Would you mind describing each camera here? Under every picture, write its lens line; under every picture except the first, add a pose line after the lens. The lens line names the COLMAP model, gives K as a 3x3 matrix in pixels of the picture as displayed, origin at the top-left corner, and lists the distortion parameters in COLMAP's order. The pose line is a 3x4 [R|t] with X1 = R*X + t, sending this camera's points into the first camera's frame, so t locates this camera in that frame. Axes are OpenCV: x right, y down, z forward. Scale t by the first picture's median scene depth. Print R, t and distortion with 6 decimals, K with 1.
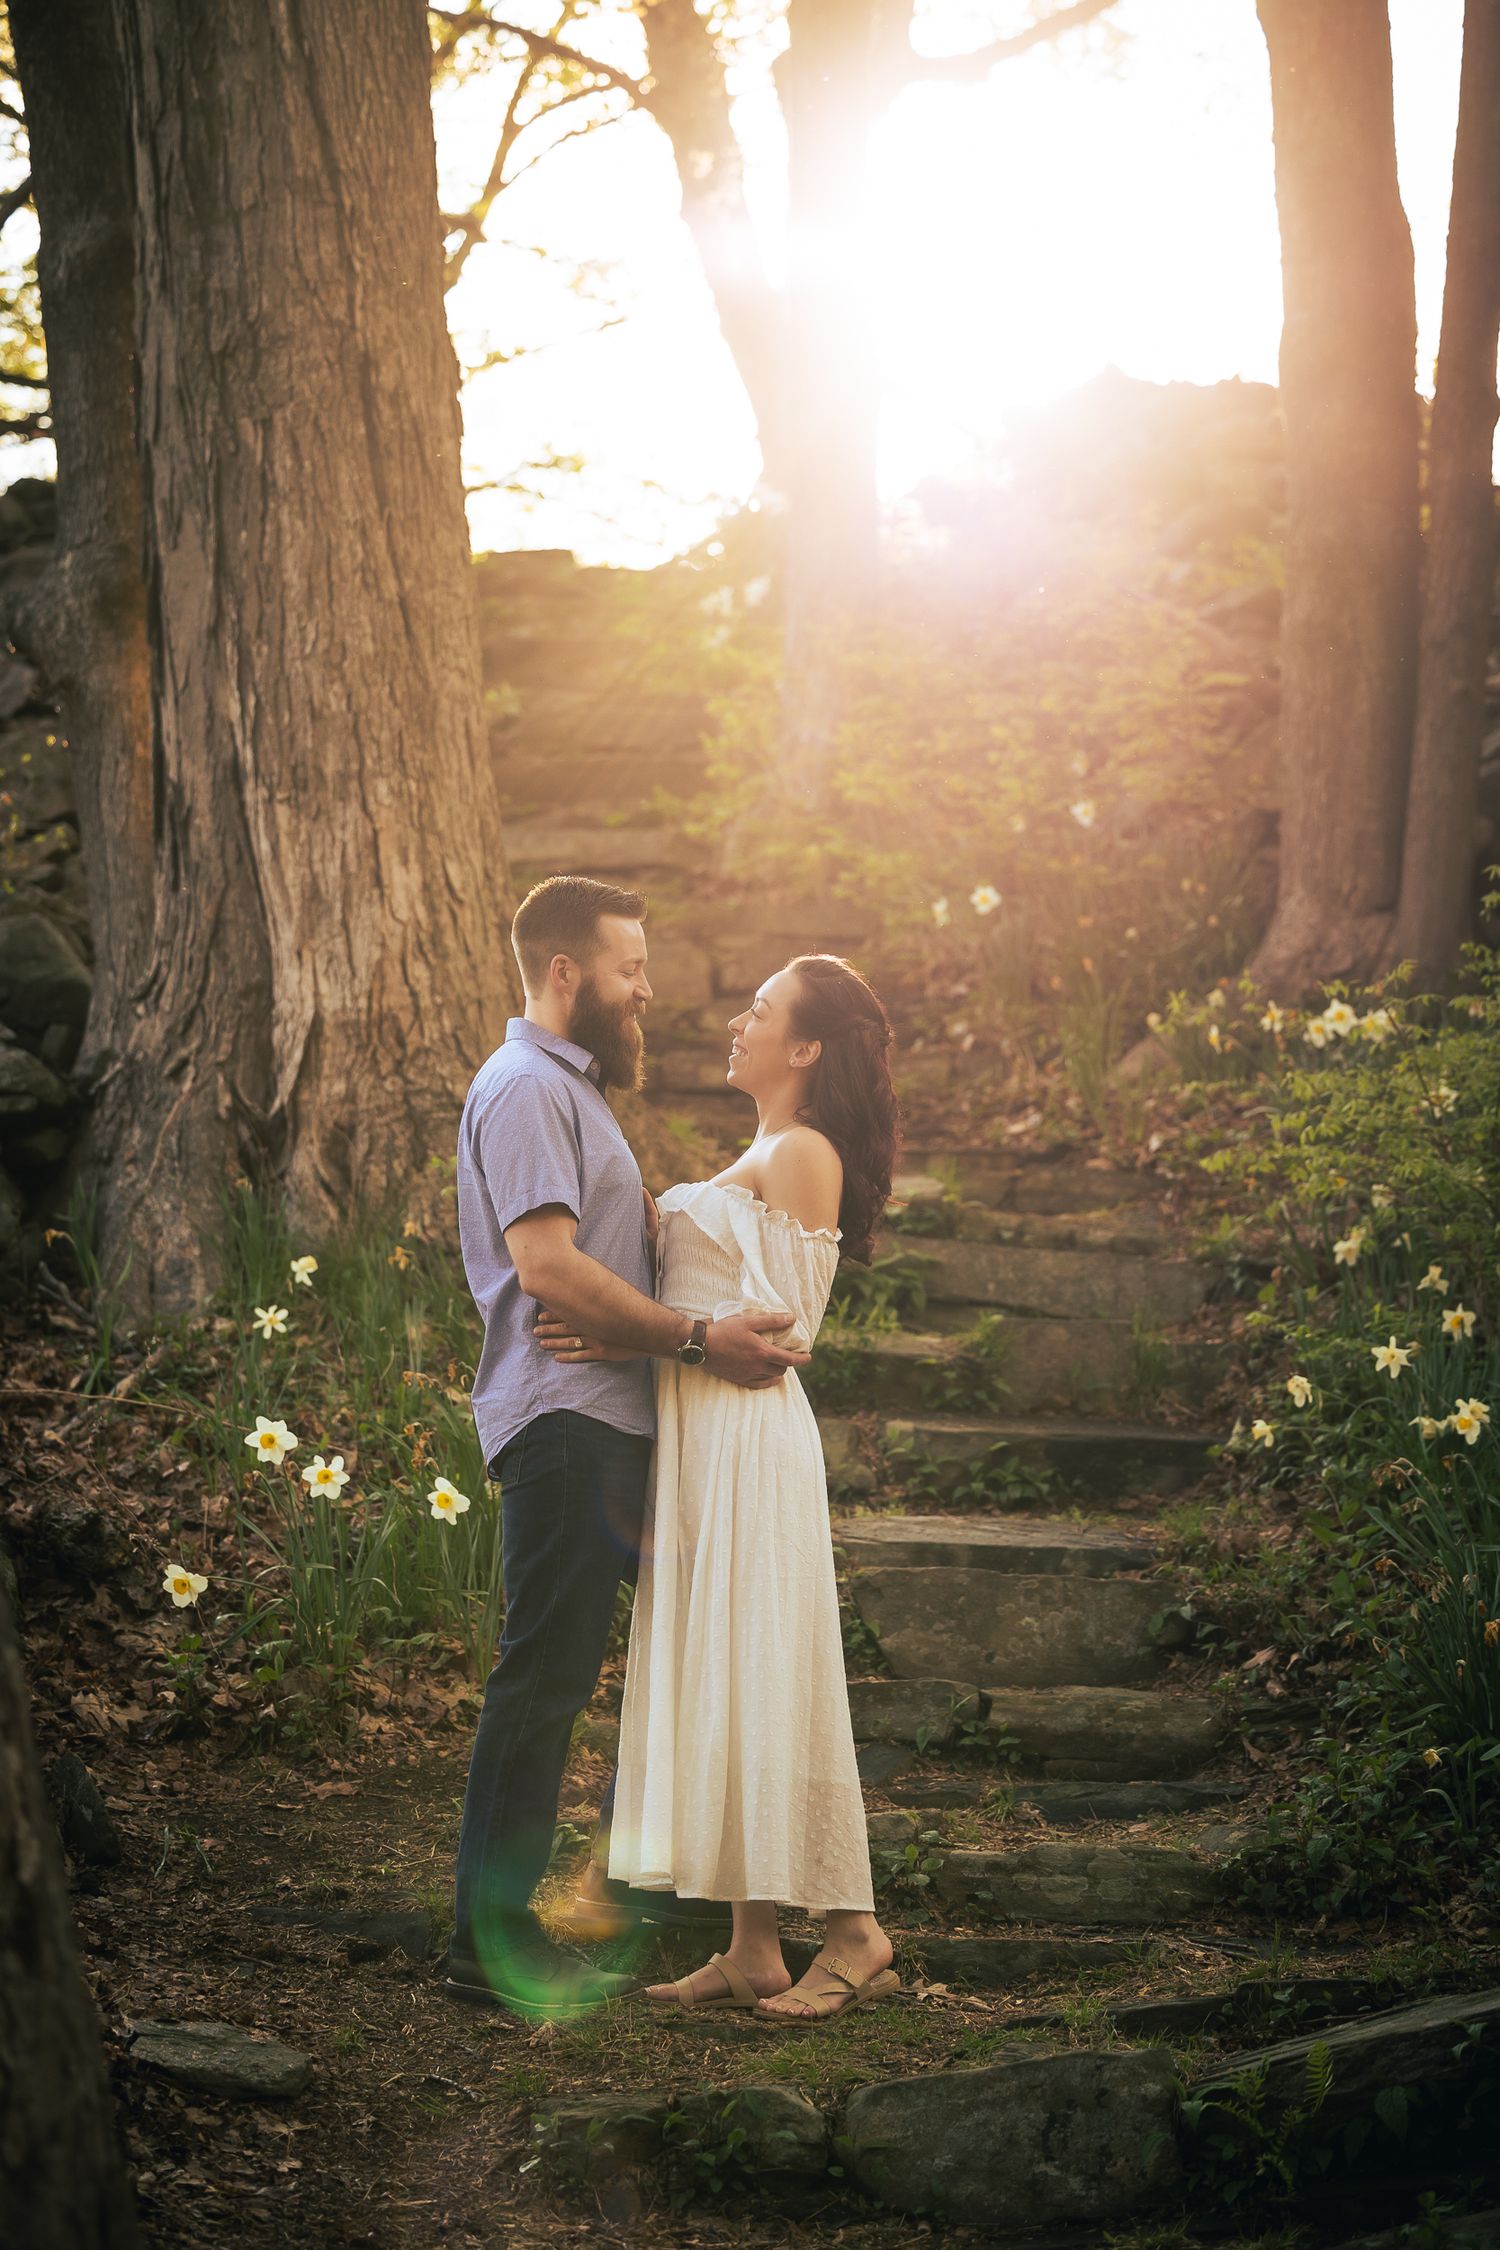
lens RADIAL K [[4804.1, 0, 763.5], [0, 4804.1, 1119.3], [0, 0, 1]] dist [-0.223266, 0.000000]
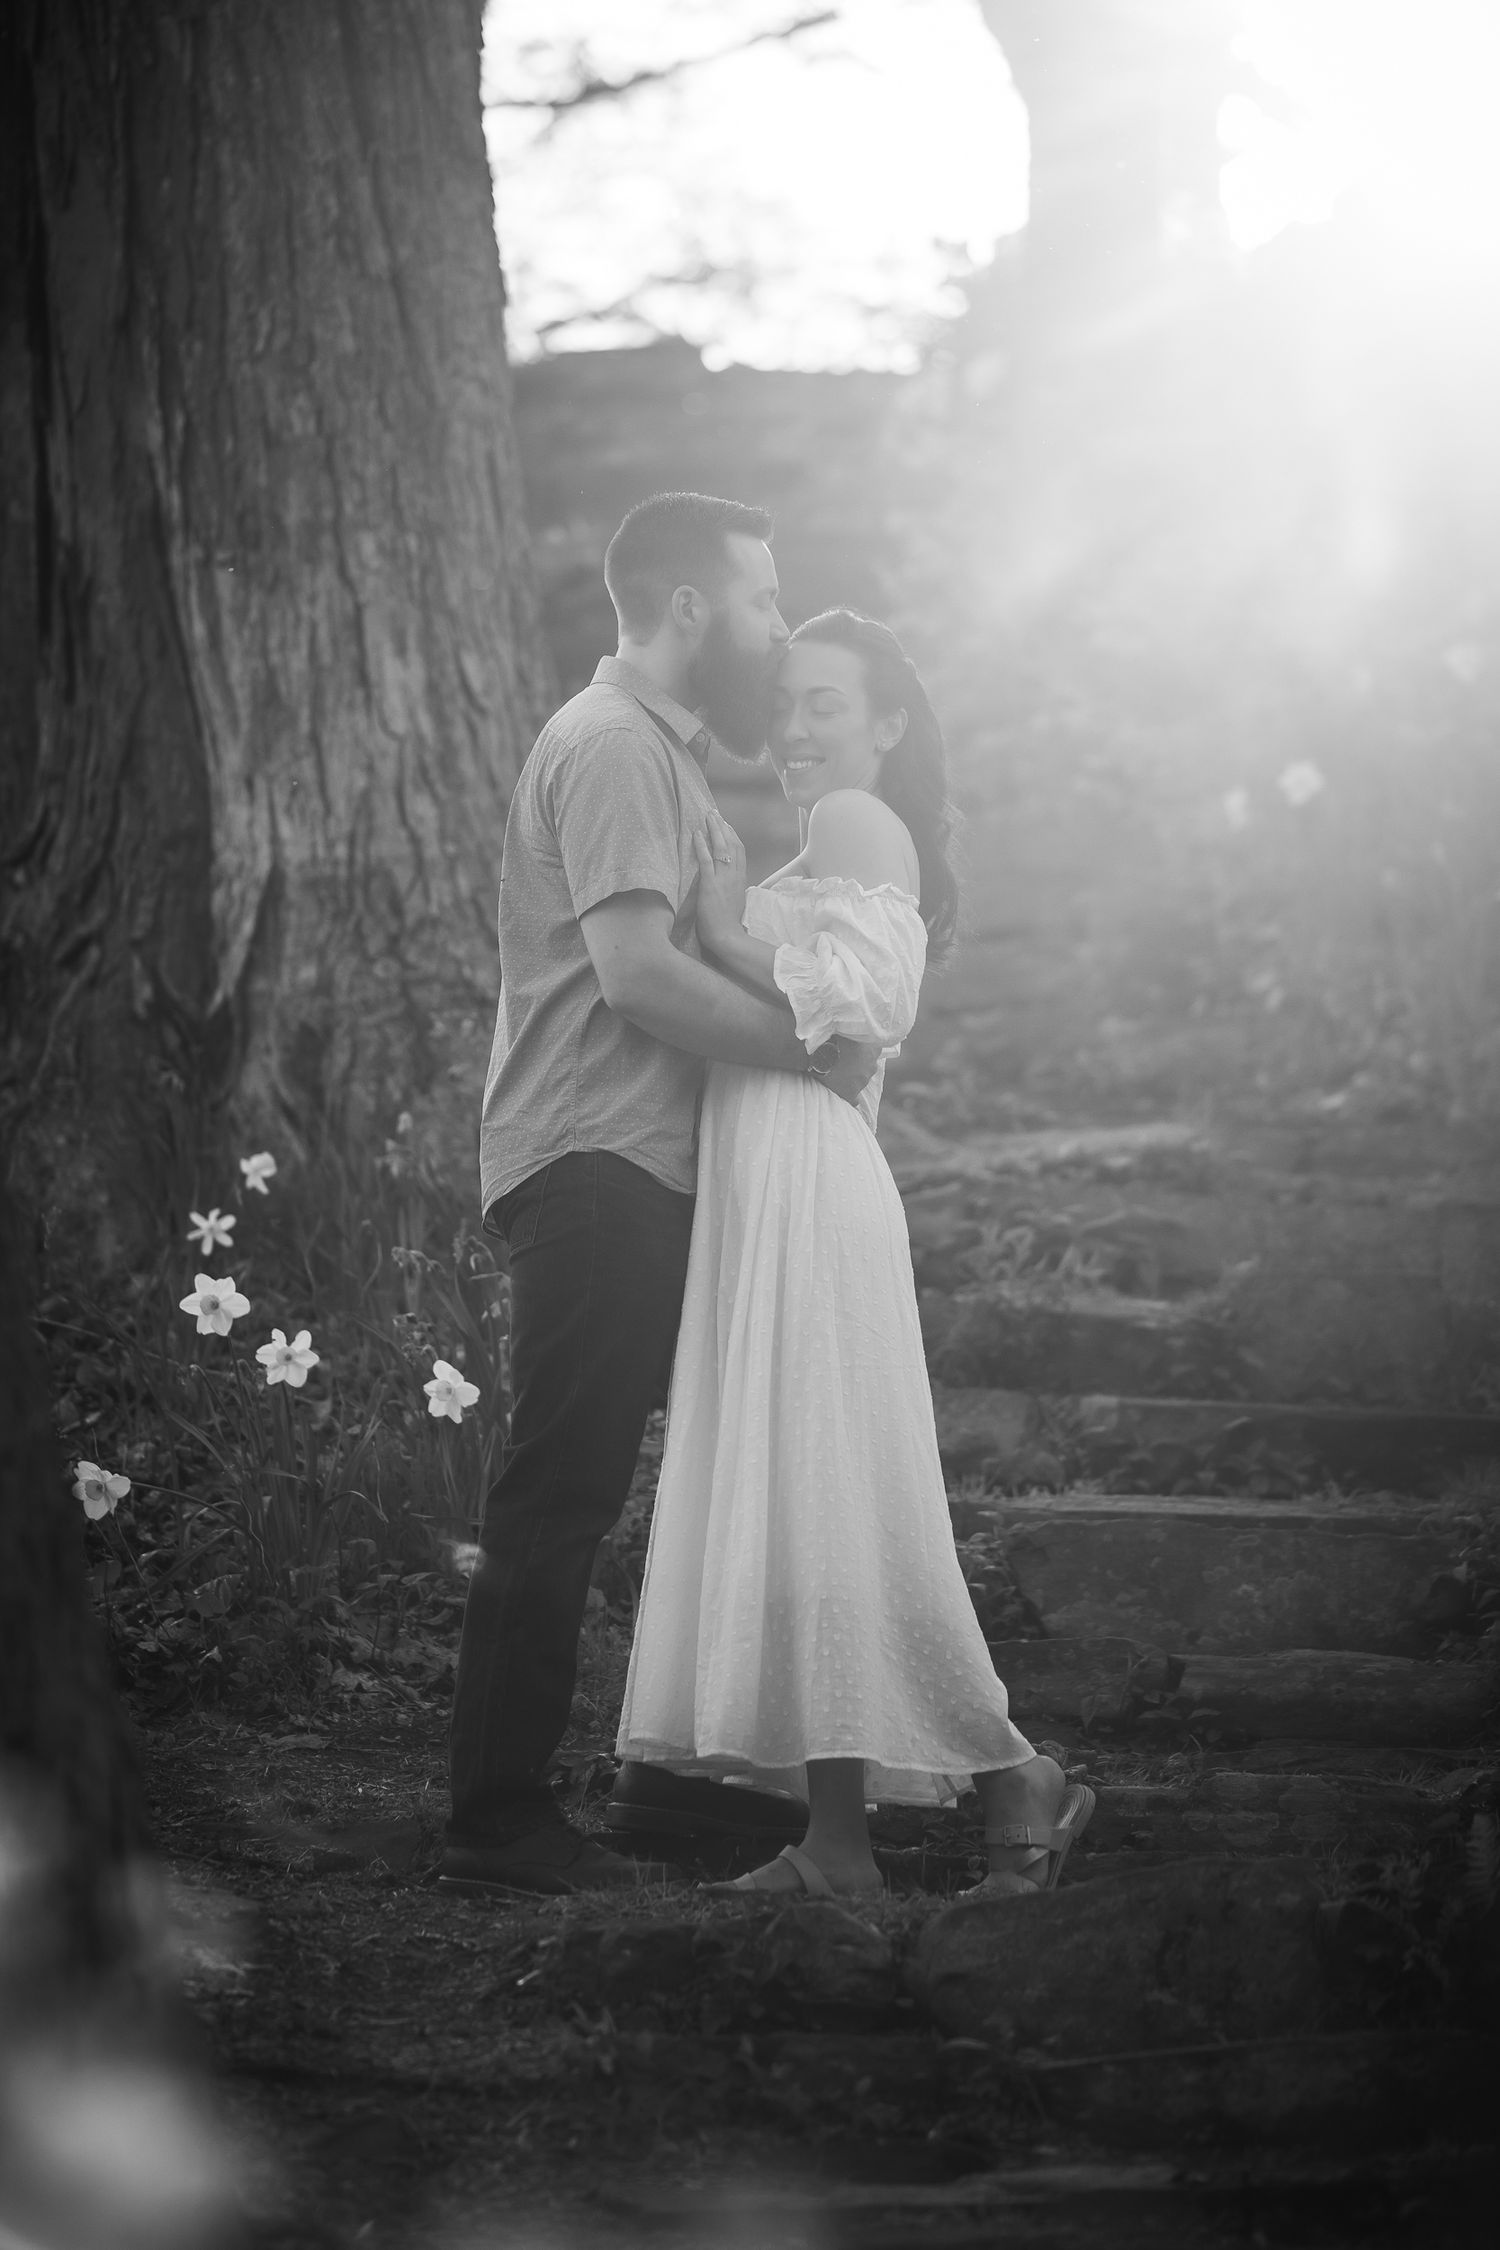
lens RADIAL K [[9699.8, 0, 747.4], [0, 9699.8, 1126.5], [0, 0, 1]] dist [-0.228273, 0.000000]
pose [[0.998964, -0.009136, -0.044579, 0.037308], [0.006518, 0.998265, -0.058515, 0.097980], [0.045037, 0.058164, 0.997291, -0.393904]]
